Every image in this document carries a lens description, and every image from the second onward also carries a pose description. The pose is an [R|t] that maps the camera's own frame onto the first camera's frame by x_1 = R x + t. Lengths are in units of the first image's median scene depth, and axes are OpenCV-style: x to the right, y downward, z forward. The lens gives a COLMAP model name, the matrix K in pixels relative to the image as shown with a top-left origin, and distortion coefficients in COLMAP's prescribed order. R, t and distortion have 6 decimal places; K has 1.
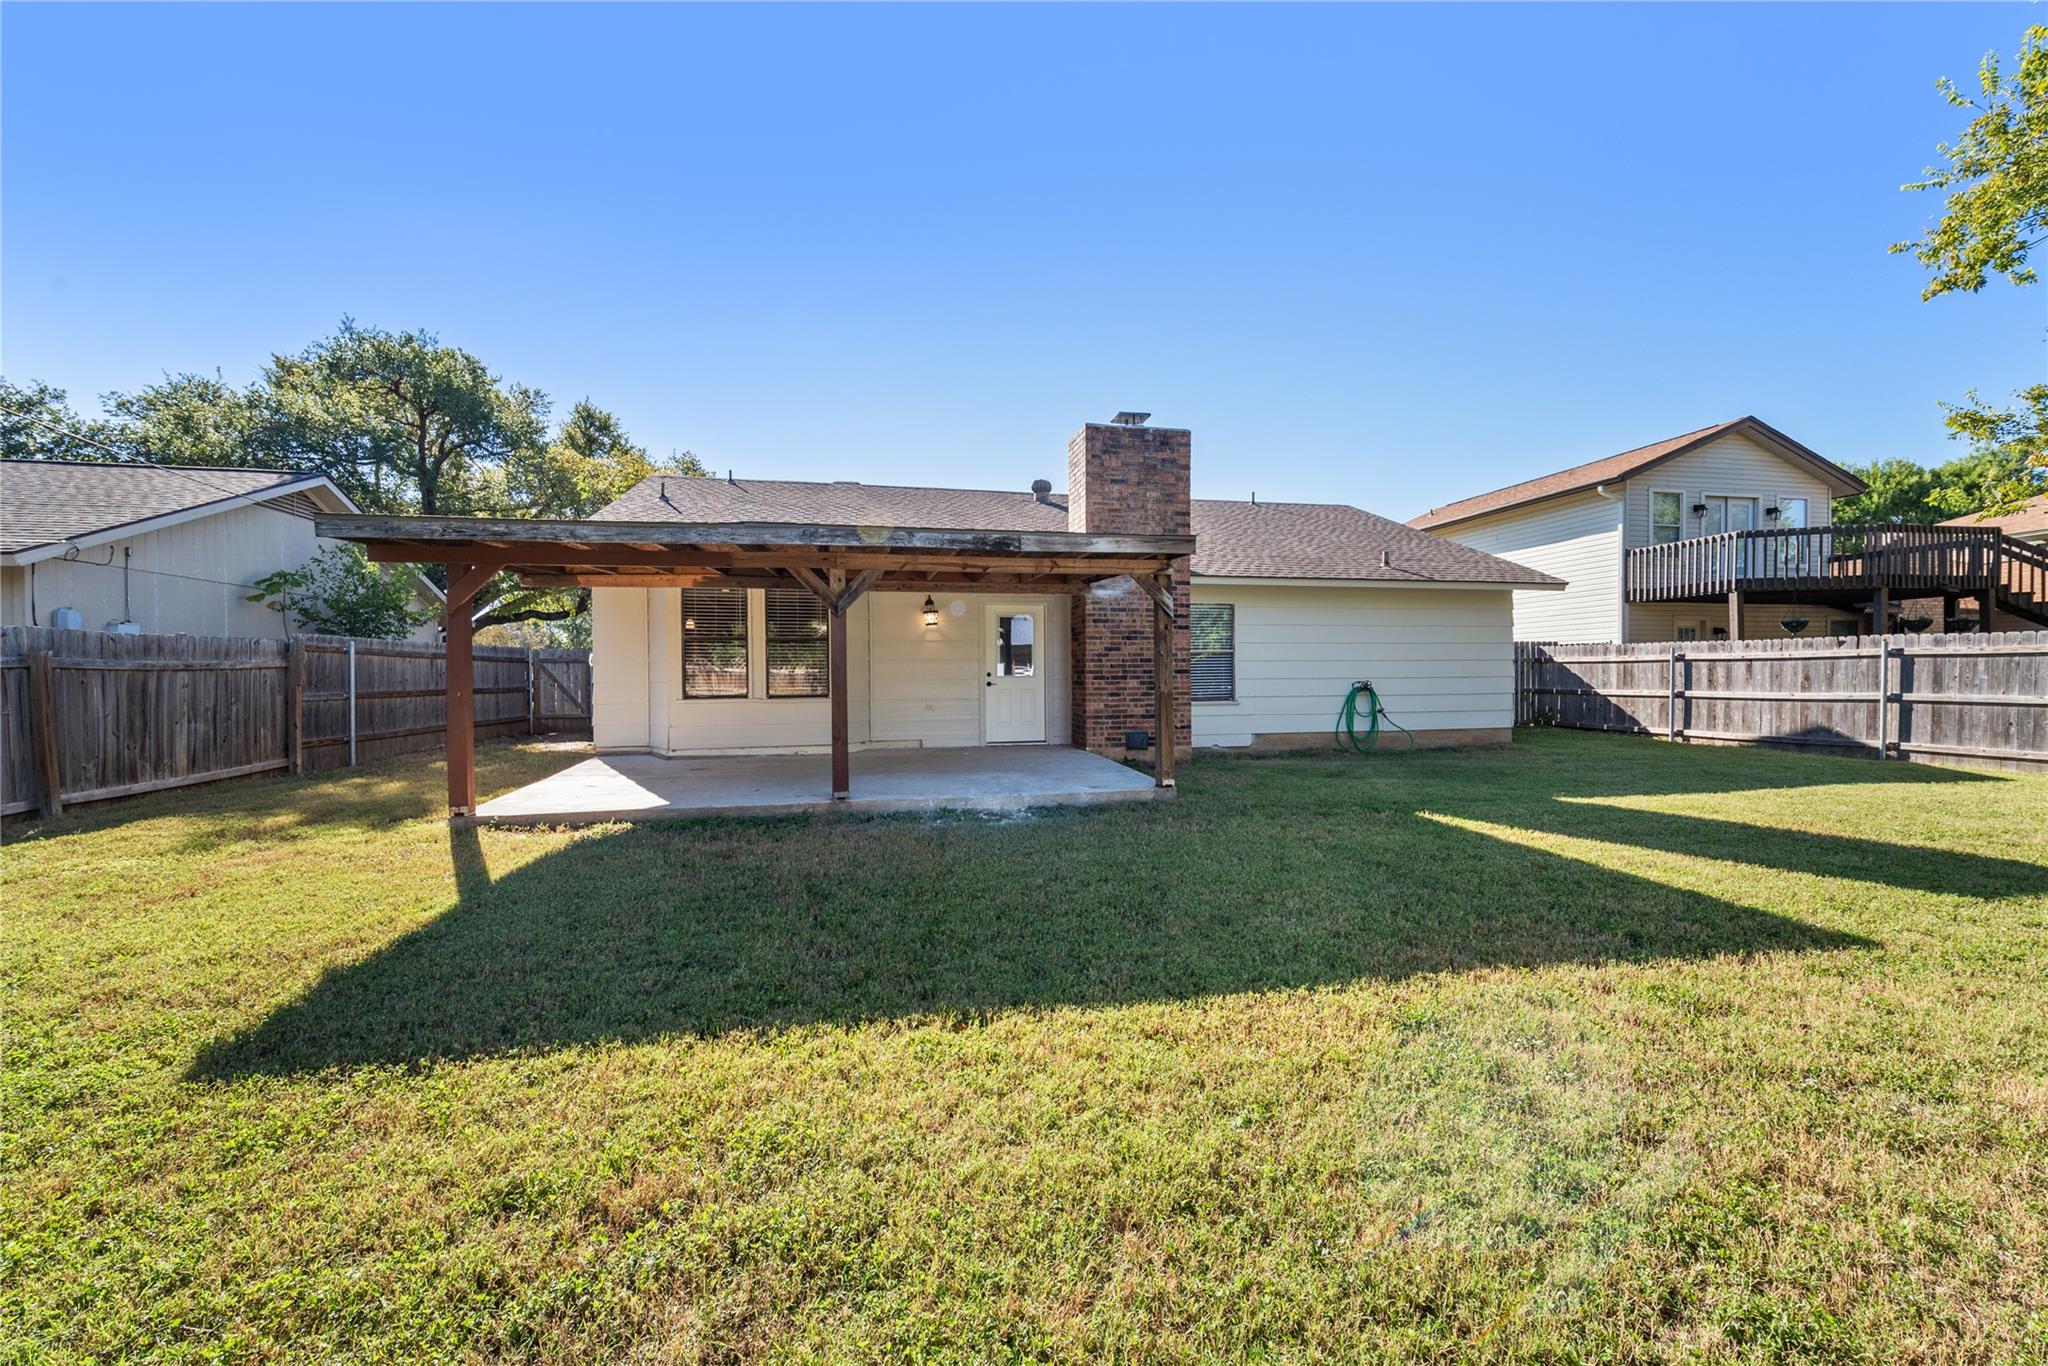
lens RADIAL K [[797.3, 0, 1035.6], [0, 797.3, 682.9], [0, 0, 1]] dist [0.010369, -0.001144]
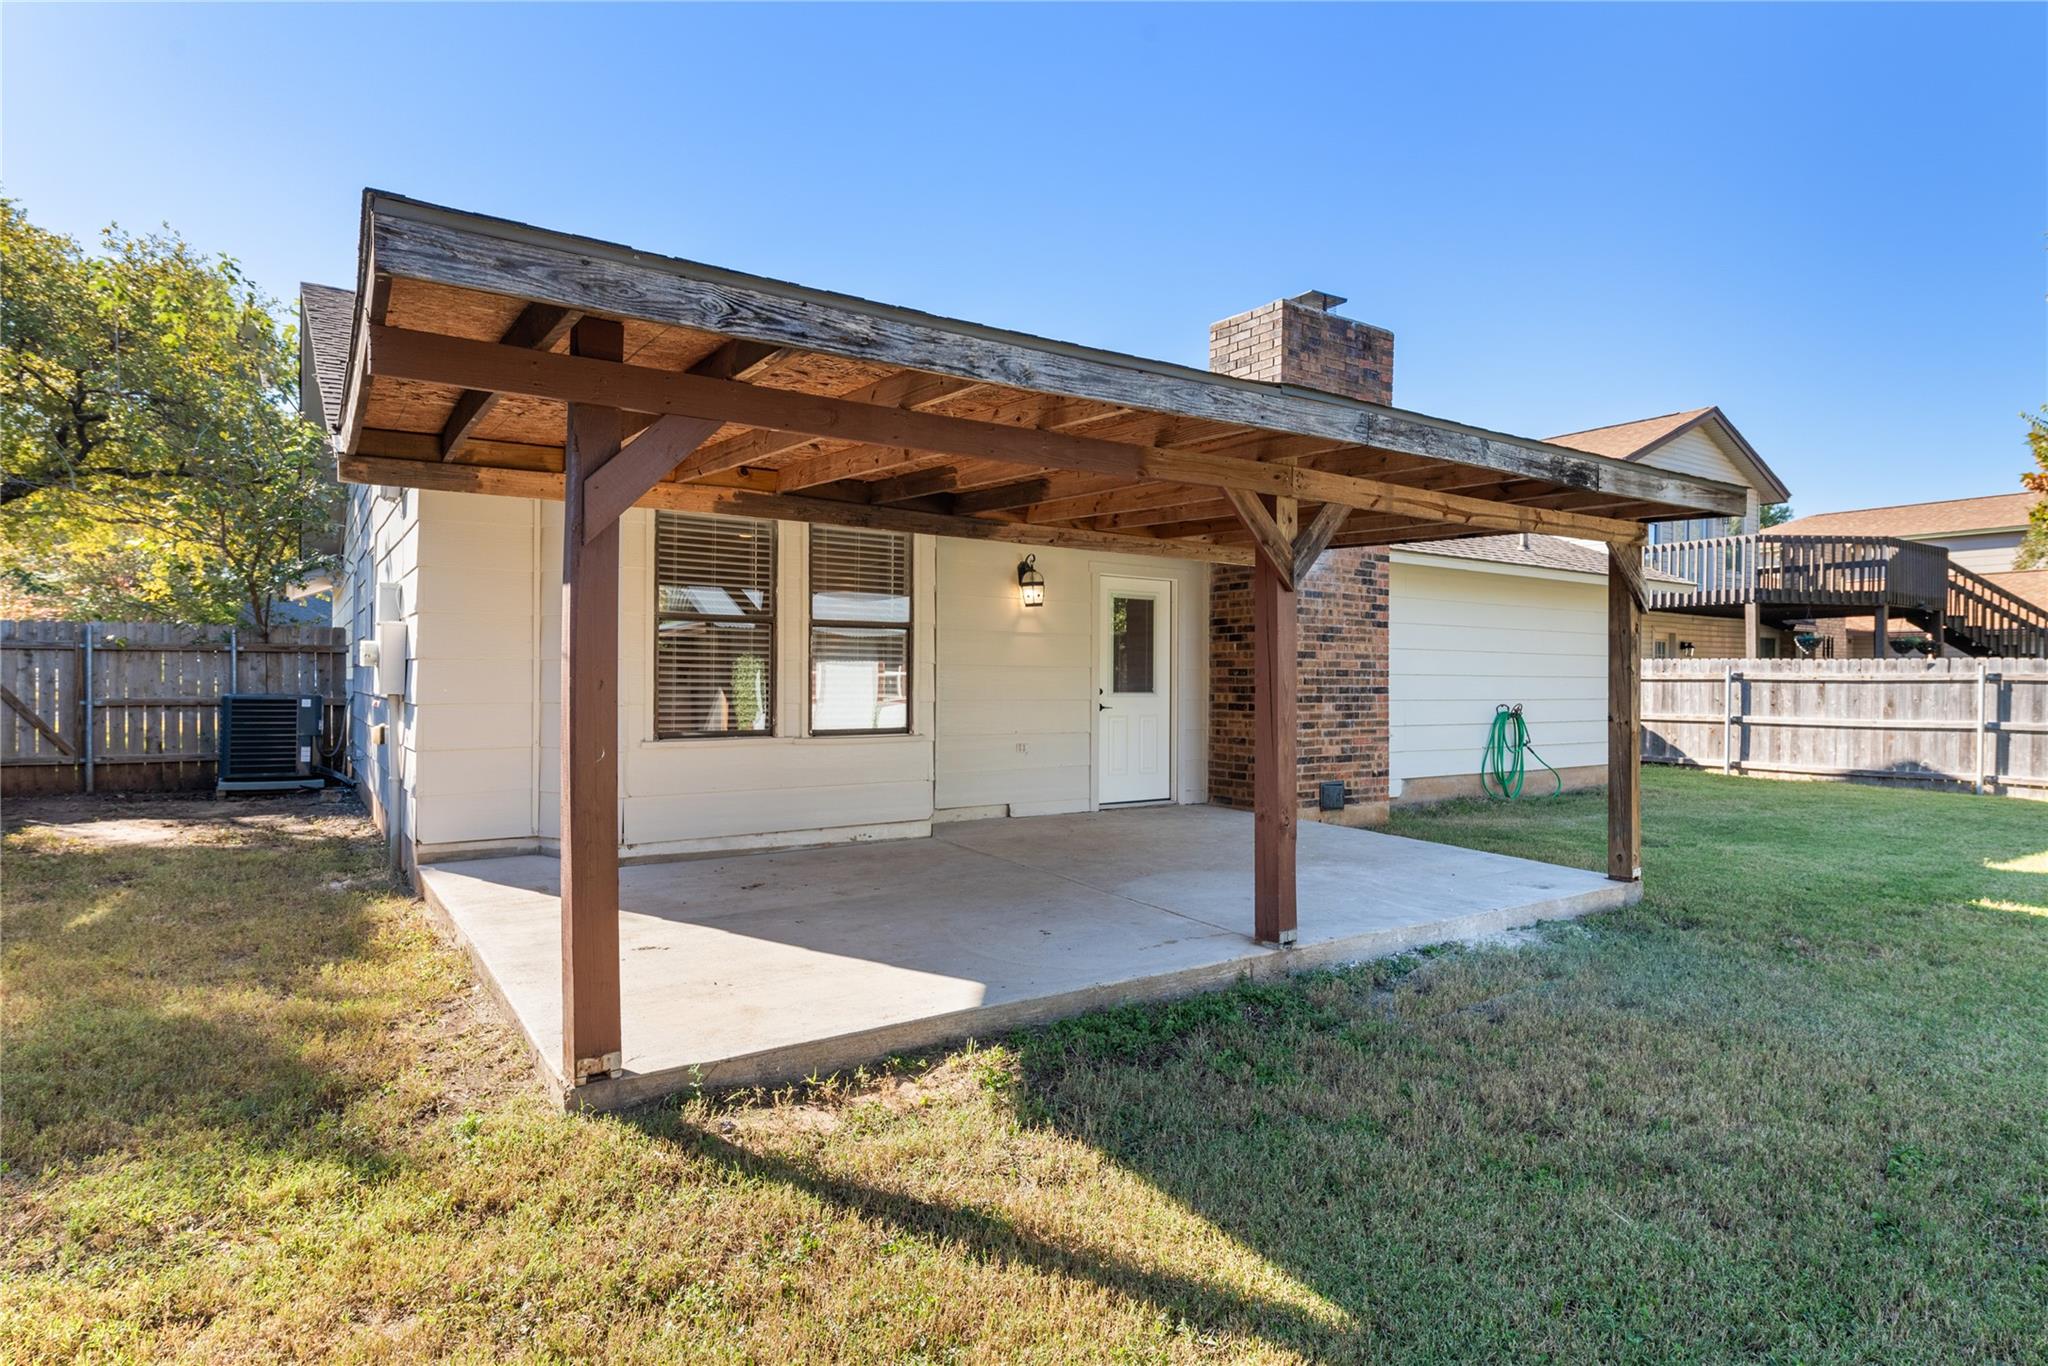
lens RADIAL K [[1081.8, 0, 1024.6], [0, 1081.8, 685.1], [0, 0, 1]] dist [0.011909, -0.000189]
pose [[0.924709, 0.011838, 0.380490, -0.414600], [-0.010362, 0.999929, -0.005927, -0.009851], [-0.380534, 0.001538, 0.924766, 0.258388]]
